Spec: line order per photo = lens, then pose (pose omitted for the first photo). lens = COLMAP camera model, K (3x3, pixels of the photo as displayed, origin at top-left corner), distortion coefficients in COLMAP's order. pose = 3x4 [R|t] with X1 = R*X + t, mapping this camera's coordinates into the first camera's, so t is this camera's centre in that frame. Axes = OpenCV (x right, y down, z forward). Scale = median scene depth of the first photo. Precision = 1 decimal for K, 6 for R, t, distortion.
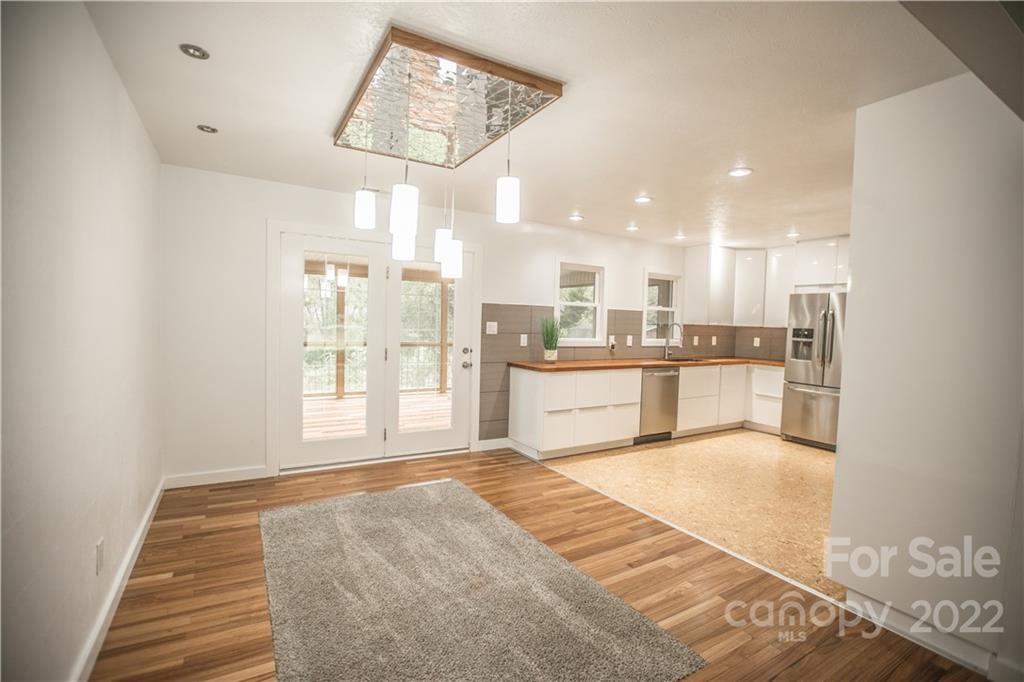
lens RADIAL K [[469.4, 0, 519.9], [0, 469.4, 344.4], [0, 0, 1]] dist [-0.036194, 0.007169]
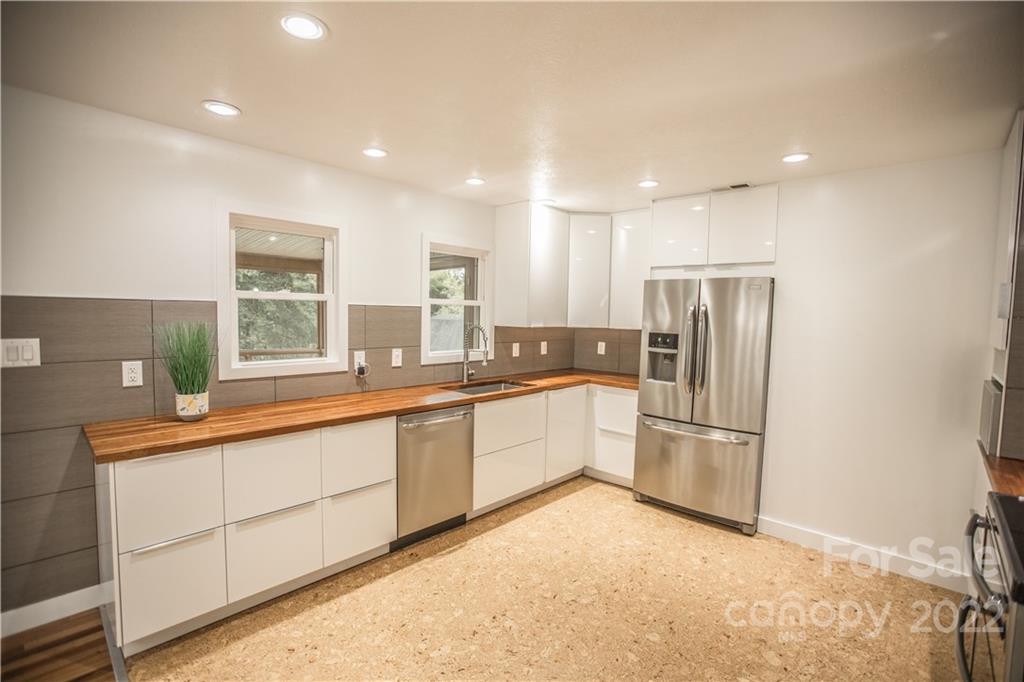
lens RADIAL K [[469.4, 0, 520.2], [0, 469.4, 341.4], [0, 0, 1]] dist [-0.036194, 0.007169]
pose [[0.962049, -0.023645, 0.271849, 0.235158], [0.018322, 0.999588, 0.022105, -0.040374], [-0.272259, -0.016285, 0.962086, 0.415448]]
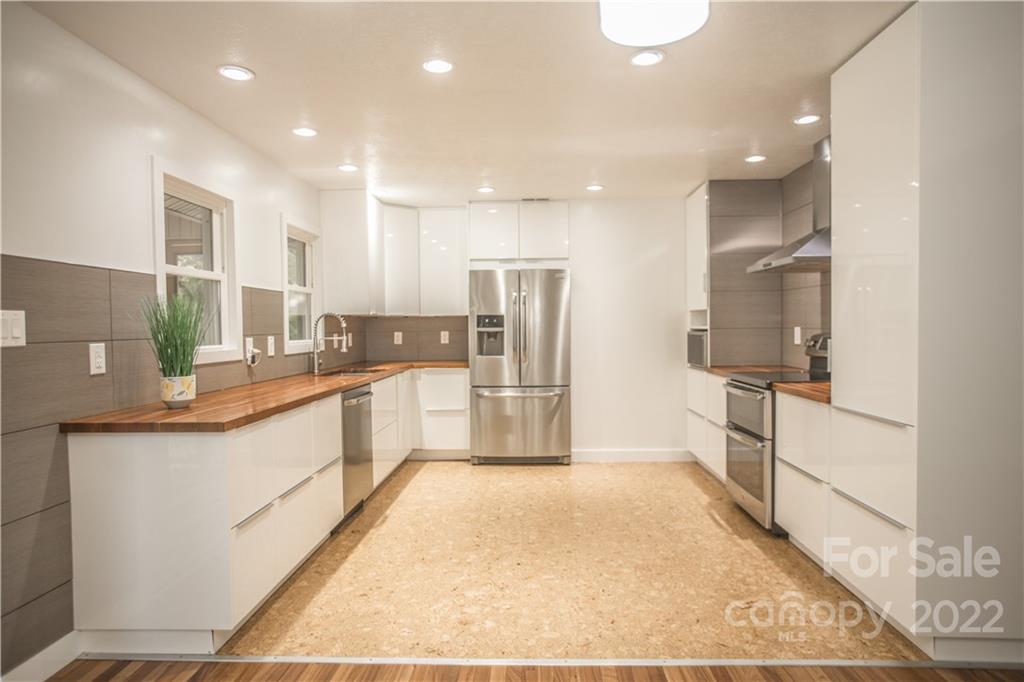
lens RADIAL K [[591.7, 0, 511.5], [0, 591.7, 339.4], [0, 0, 1]] dist [-0.008634, 0.002139]
pose [[0.557502, -0.053562, 0.828446, -0.182218], [0.069774, 0.997409, 0.017532, -0.008600], [-0.827238, 0.048030, 0.559795, 0.413743]]
